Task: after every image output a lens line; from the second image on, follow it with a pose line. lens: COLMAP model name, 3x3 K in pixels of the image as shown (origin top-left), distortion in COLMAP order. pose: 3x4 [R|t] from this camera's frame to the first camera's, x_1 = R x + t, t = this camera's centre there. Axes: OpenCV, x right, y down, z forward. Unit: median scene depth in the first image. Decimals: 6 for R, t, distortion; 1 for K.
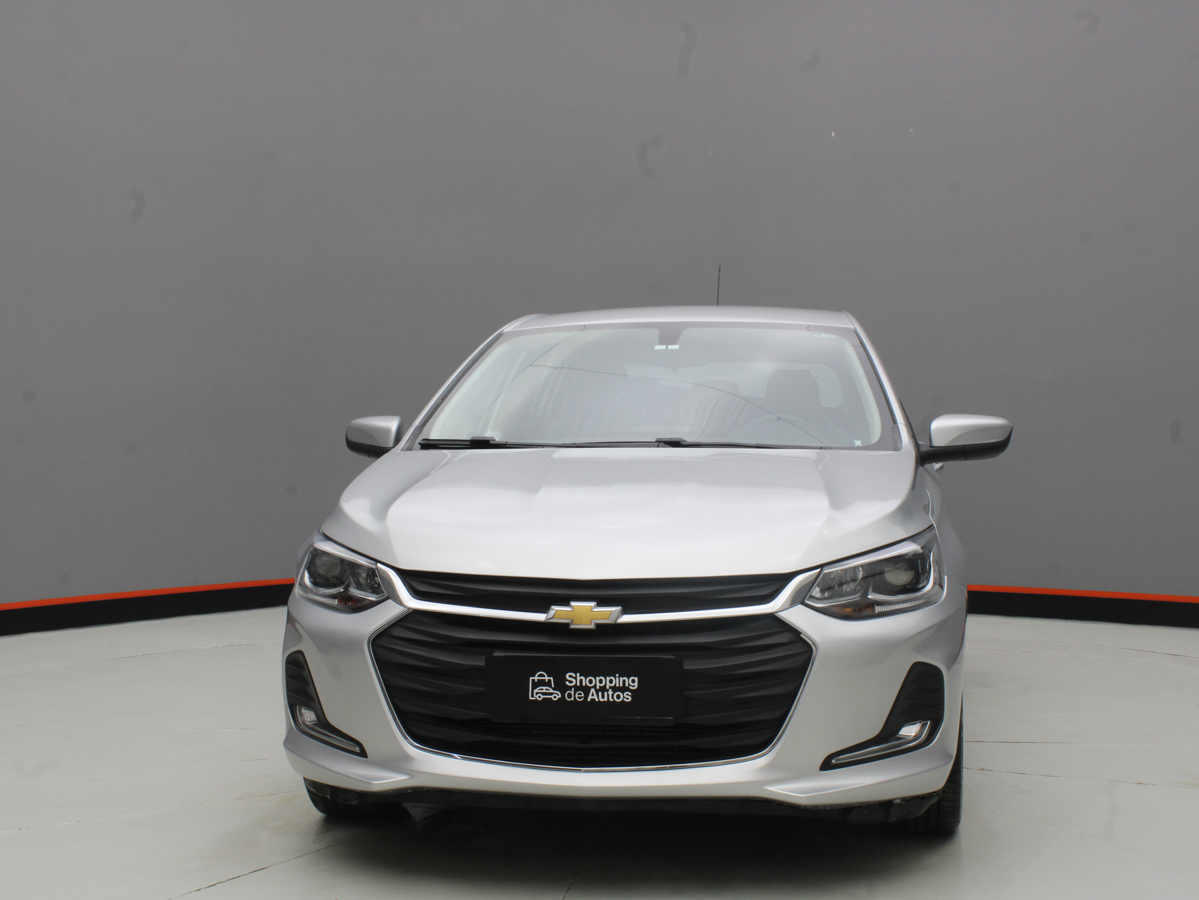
lens RADIAL K [[1777.4, 0, 583.5], [0, 1777.4, 451.3], [0, 0, 1]] dist [-0.085117, 0.046041]
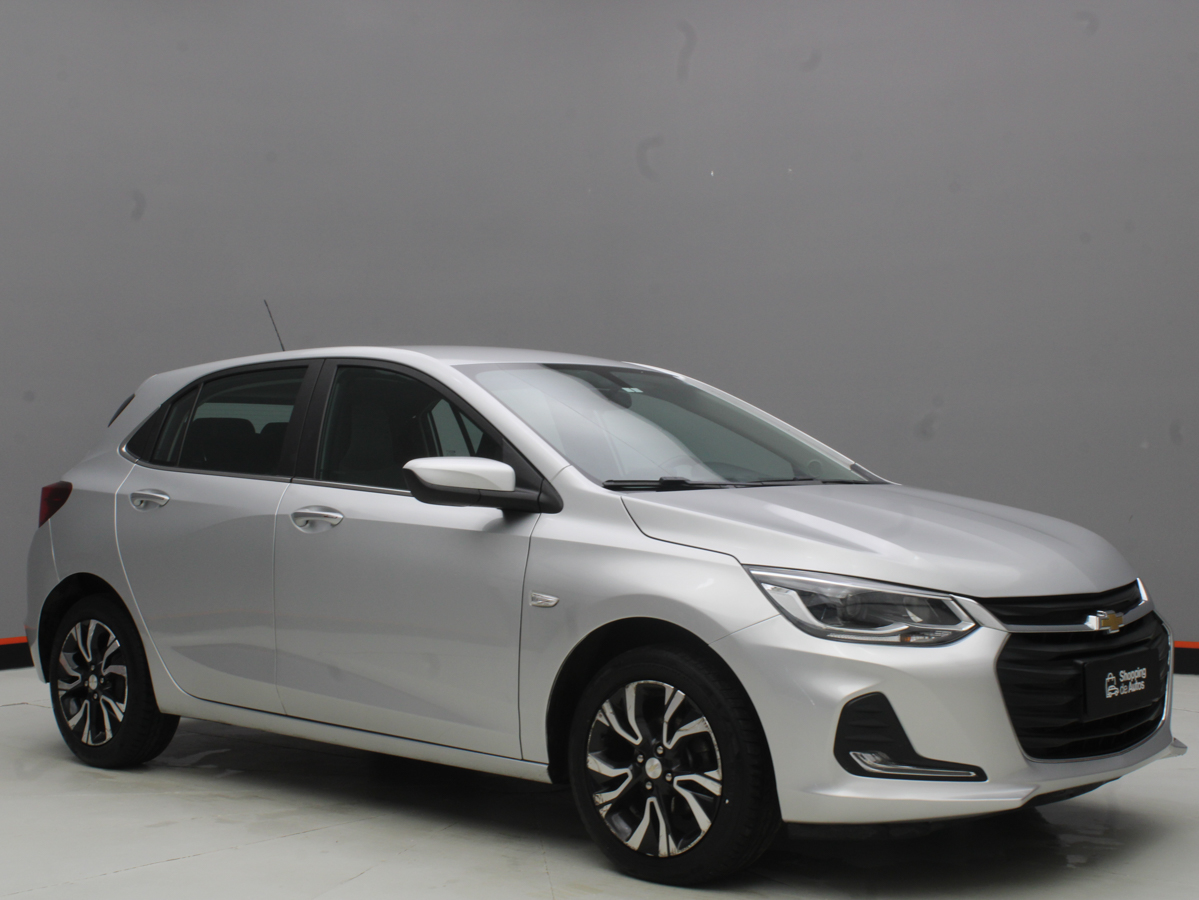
lens RADIAL K [[1777.4, 0, 583.5], [0, 1777.4, 451.3], [0, 0, 1]] dist [-0.085117, 0.046041]
pose [[0.537714, 0.005487, 0.843109, -1.179046], [0.021202, 0.999575, -0.020027, -0.004878], [-0.842860, 0.028645, 0.537369, 0.664576]]
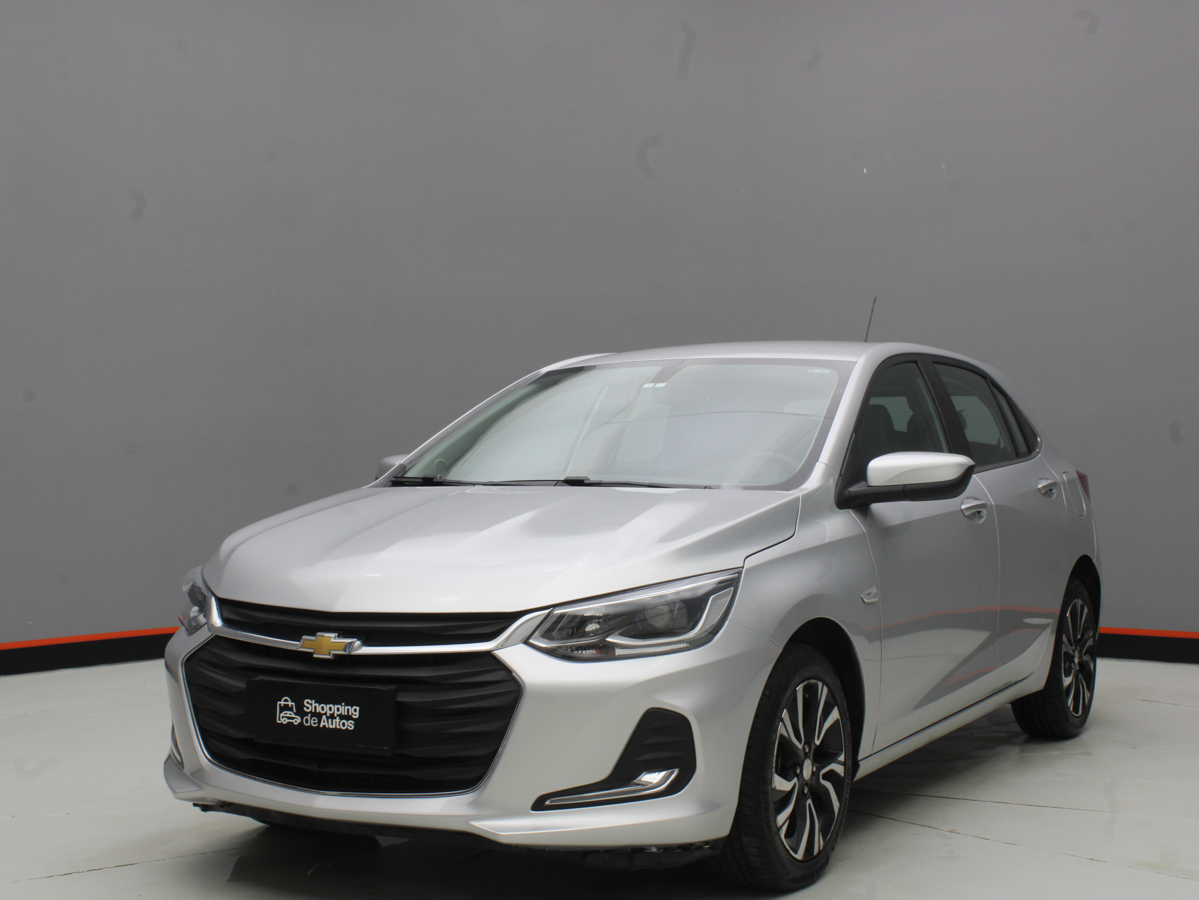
lens RADIAL K [[1777.4, 0, 583.5], [0, 1777.4, 451.3], [0, 0, 1]] dist [-0.085117, 0.046041]
pose [[0.931934, -0.002003, -0.362623, 0.525539], [-0.004677, 0.999835, -0.017544, -0.005189], [0.362599, 0.018046, 0.931771, 0.073586]]
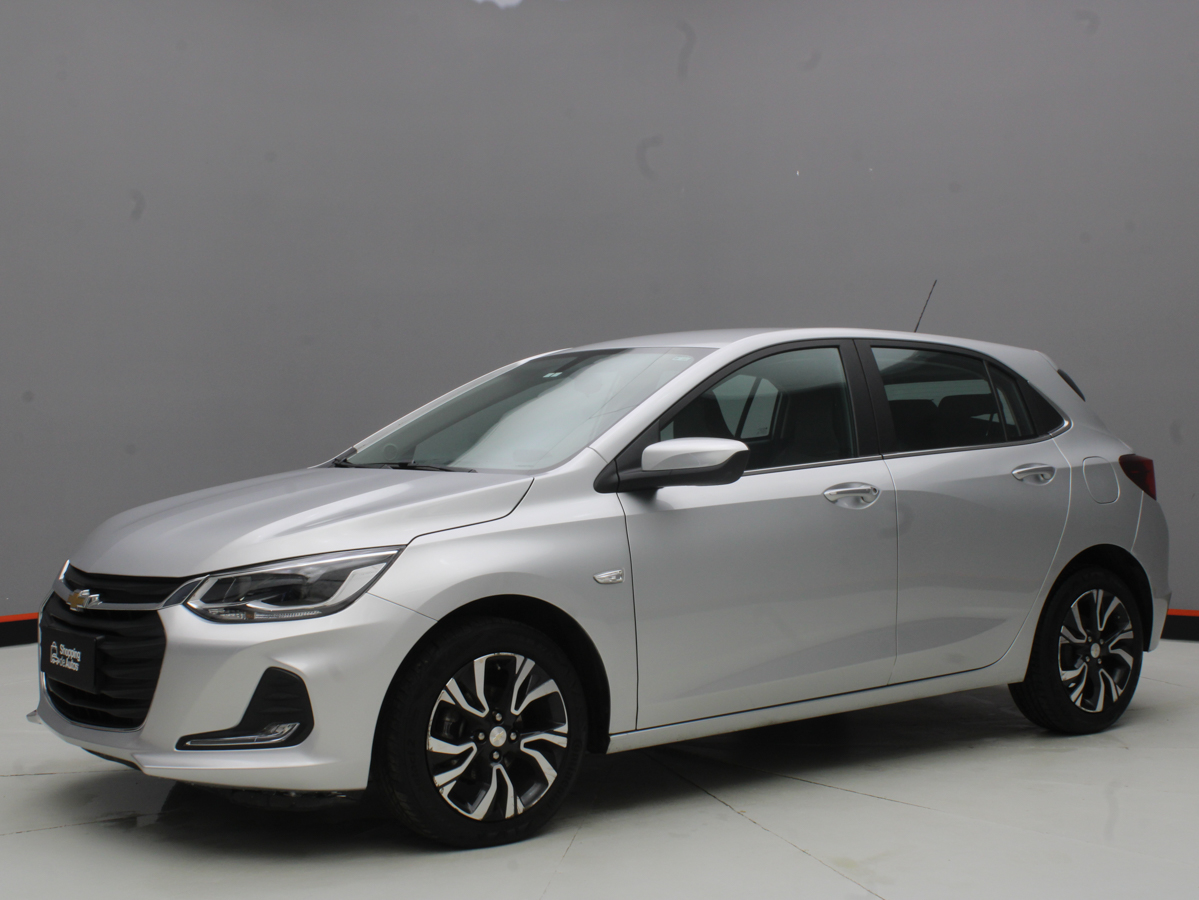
lens RADIAL K [[1664.3, 0, 573.7], [0, 1664.3, 447.7], [0, 0, 1]] dist [-0.096816, 0.040583]
pose [[0.711786, 0.004262, -0.702383, 1.077824], [-0.010246, 0.999938, -0.004316, -0.014800], [0.702322, 0.010269, 0.711786, 0.412681]]
